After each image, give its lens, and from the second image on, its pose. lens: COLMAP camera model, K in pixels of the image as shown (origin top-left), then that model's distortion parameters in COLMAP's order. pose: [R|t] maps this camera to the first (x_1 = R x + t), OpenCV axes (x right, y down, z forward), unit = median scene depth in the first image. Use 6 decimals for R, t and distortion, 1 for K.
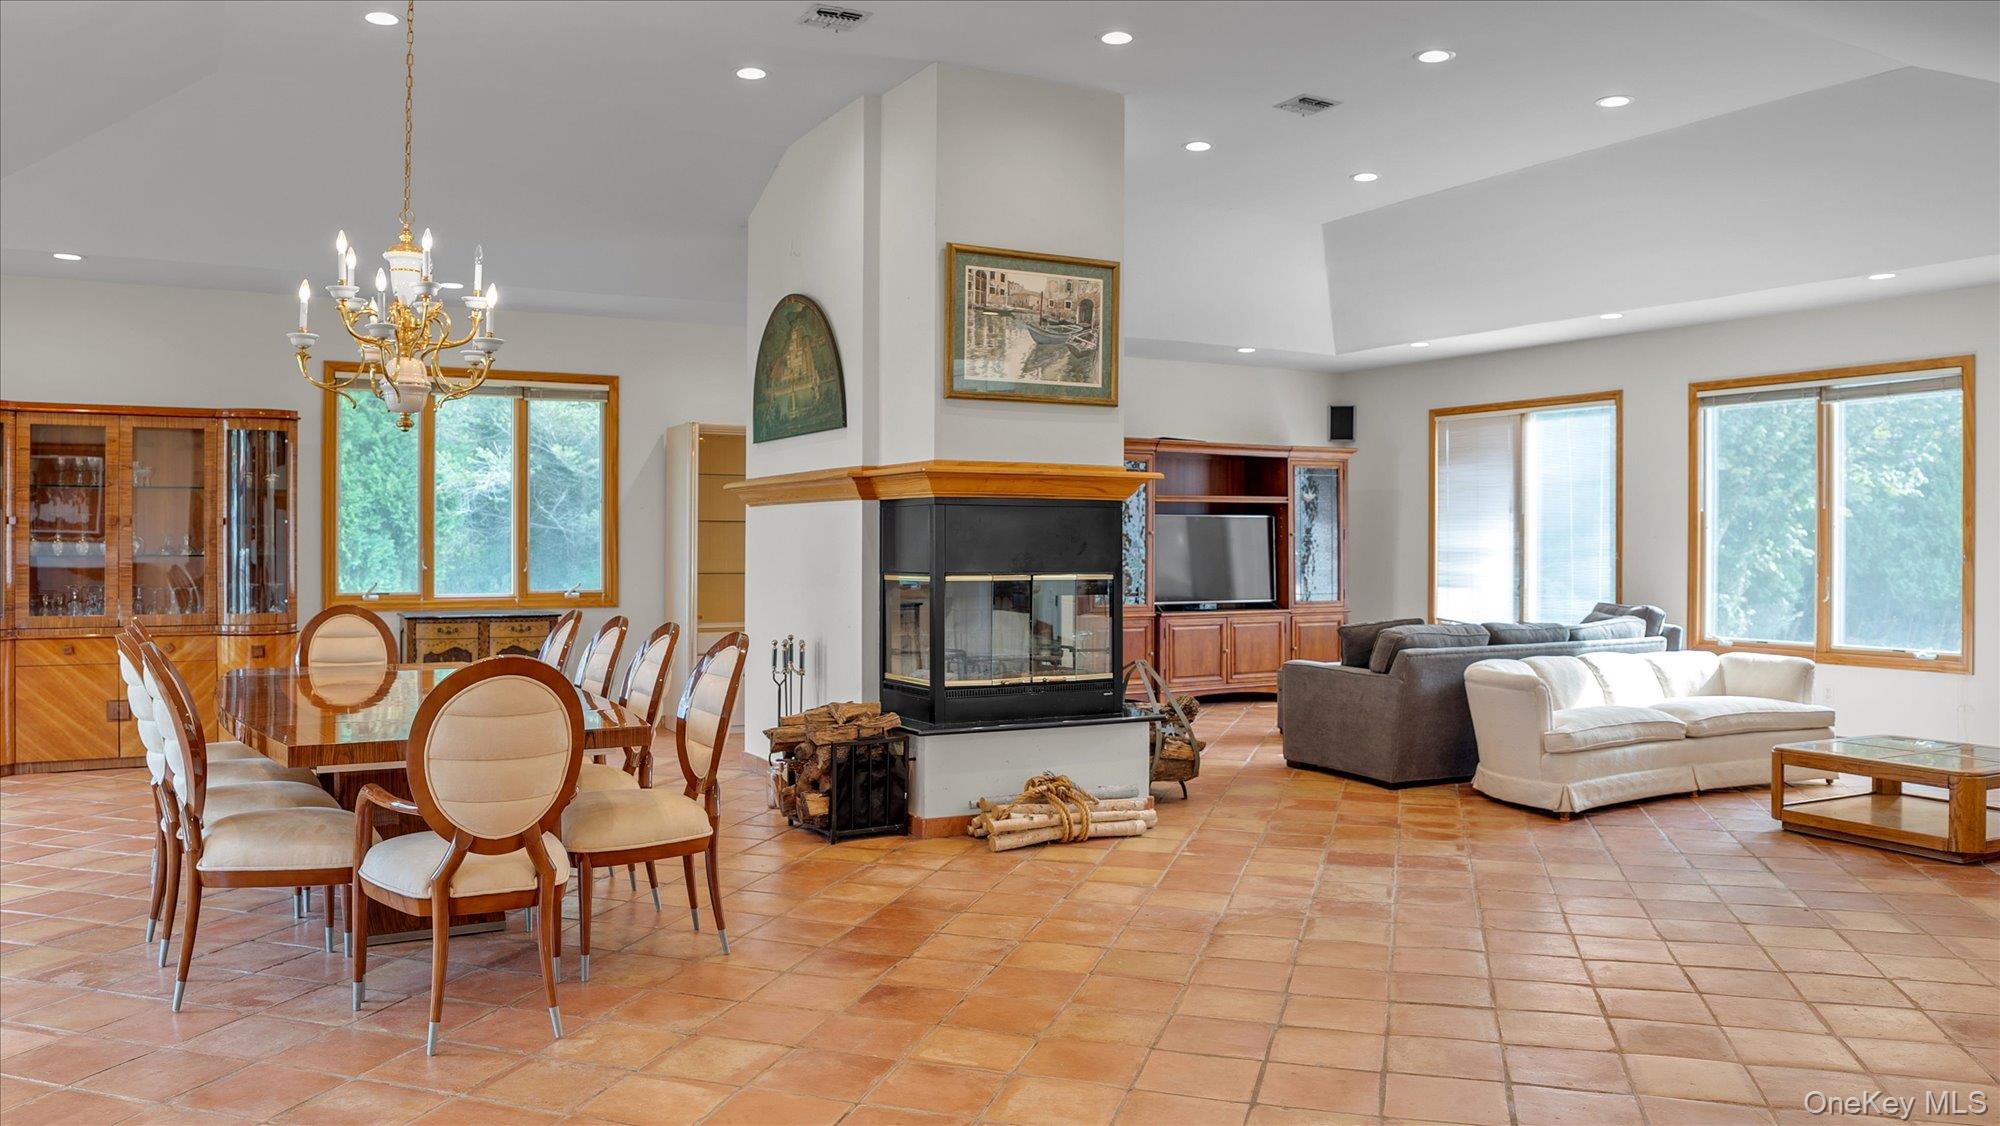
lens RADIAL K [[1400.1, 0, 1004.0], [0, 1400.1, 540.2], [0, 0, 1]] dist [-0.076983, 0.032104]
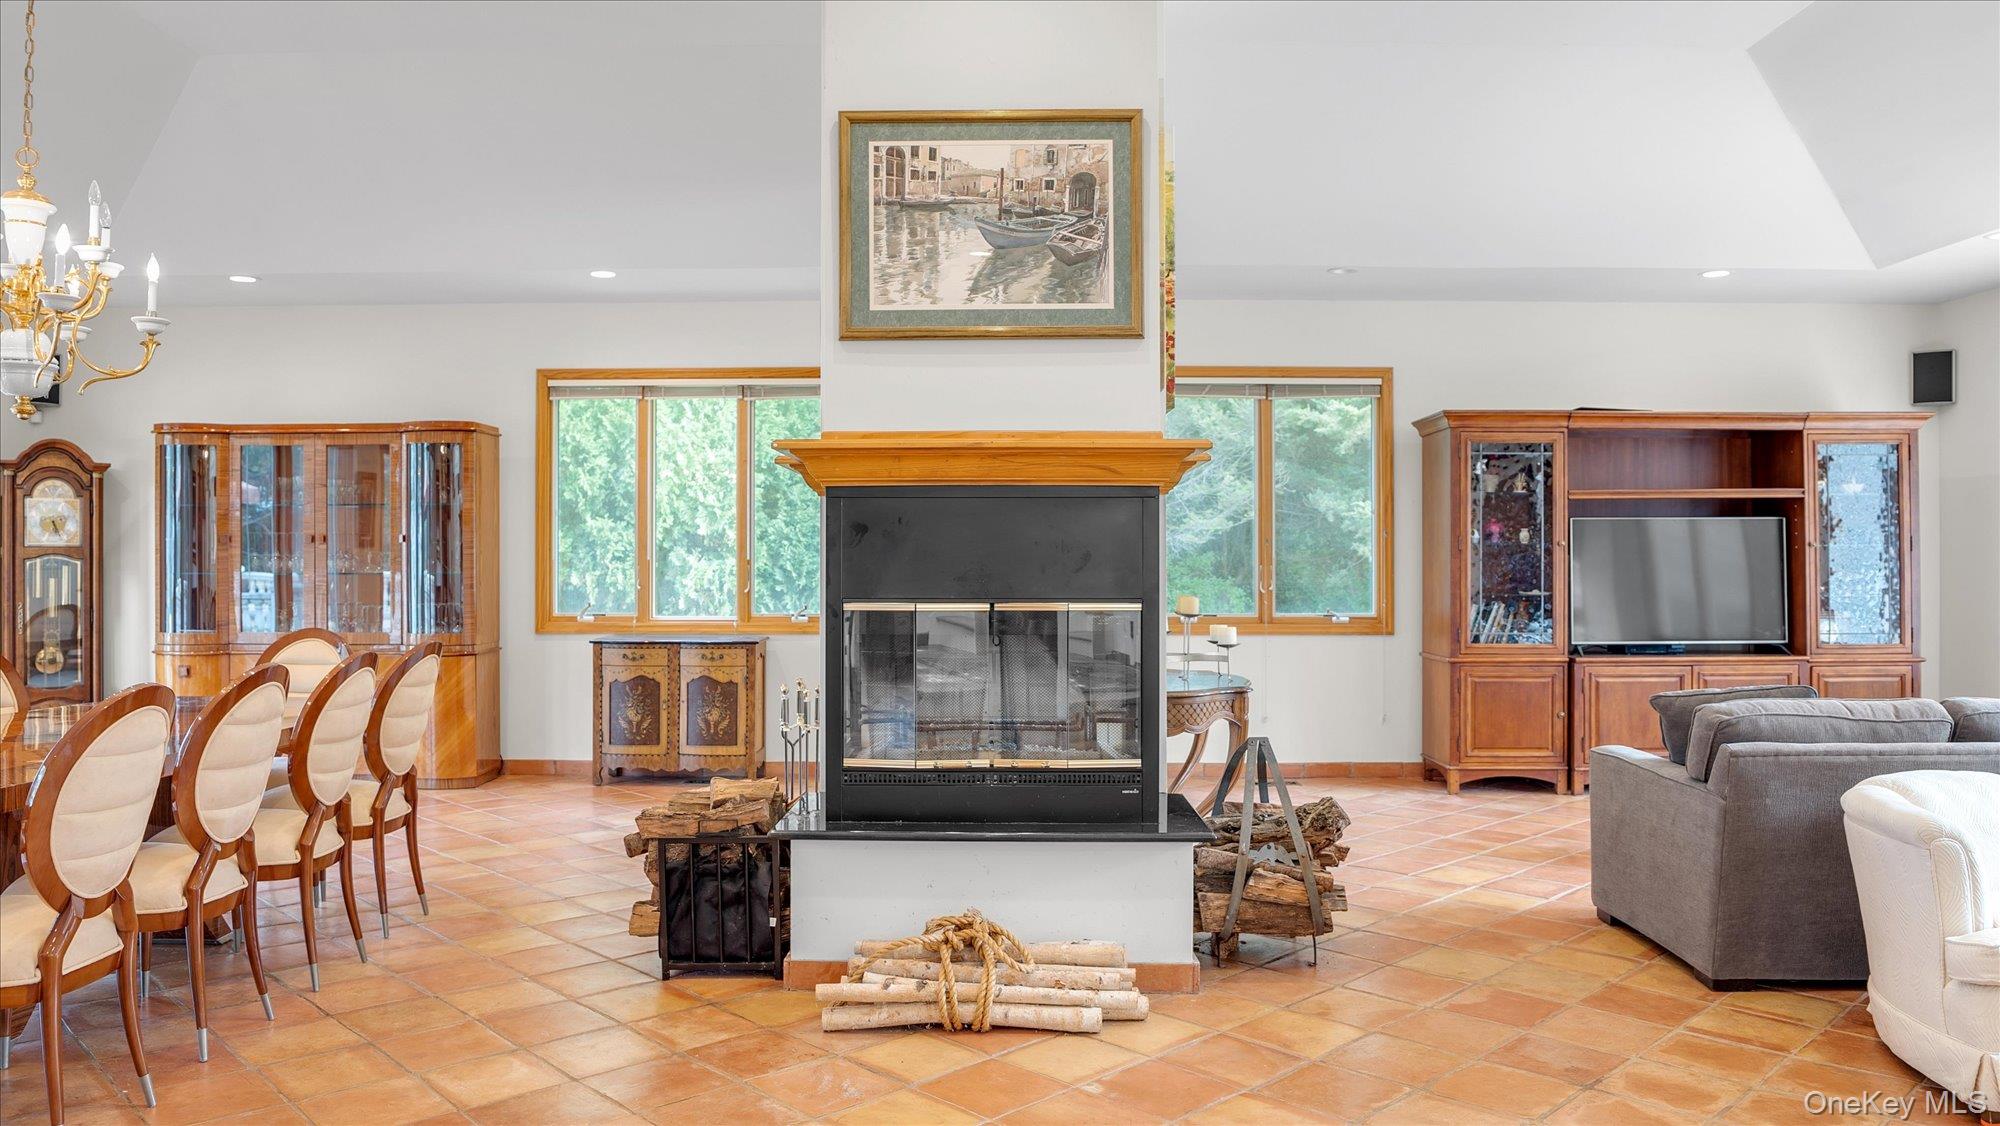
lens RADIAL K [[1400.1, 0, 1007.2], [0, 1400.1, 560.5], [0, 0, 1]] dist [-0.076983, 0.032104]
pose [[0.872978, -0.004038, -0.487743, 0.336990], [0.003641, 0.999992, -0.001762, 0.006062], [0.487747, -0.000238, 0.872985, 0.423314]]
